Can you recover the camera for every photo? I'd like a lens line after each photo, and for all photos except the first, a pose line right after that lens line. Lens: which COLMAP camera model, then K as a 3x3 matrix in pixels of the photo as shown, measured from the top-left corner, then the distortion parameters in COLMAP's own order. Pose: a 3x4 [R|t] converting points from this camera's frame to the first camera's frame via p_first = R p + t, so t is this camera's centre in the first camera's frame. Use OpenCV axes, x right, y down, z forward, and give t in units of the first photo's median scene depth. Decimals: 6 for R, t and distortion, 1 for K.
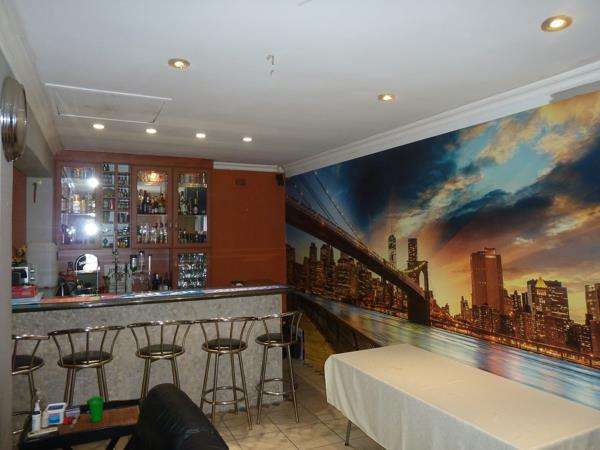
lens RADIAL K [[448.2, 0, 300.0], [0, 448.2, 225.0], [0, 0, 1]] dist [-0.033446, 0.004181]
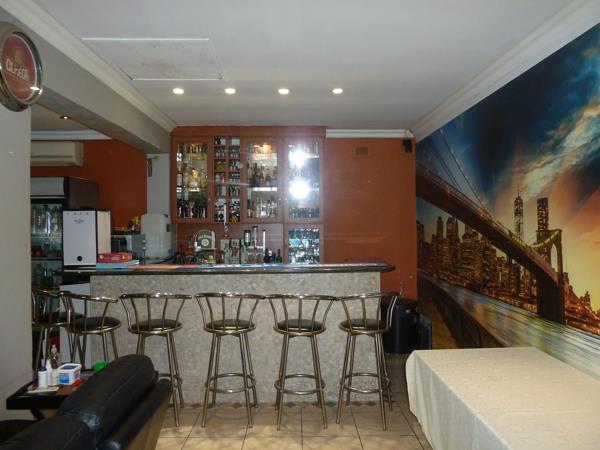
lens RADIAL K [[448.2, 0, 300.0], [0, 448.2, 225.0], [0, 0, 1]] dist [-0.033446, 0.004181]
pose [[0.911148, -0.001034, -0.412077, 0.175992], [0.008316, 0.999839, 0.015879, 0.052888], [0.411995, -0.017895, 0.911010, 0.192305]]
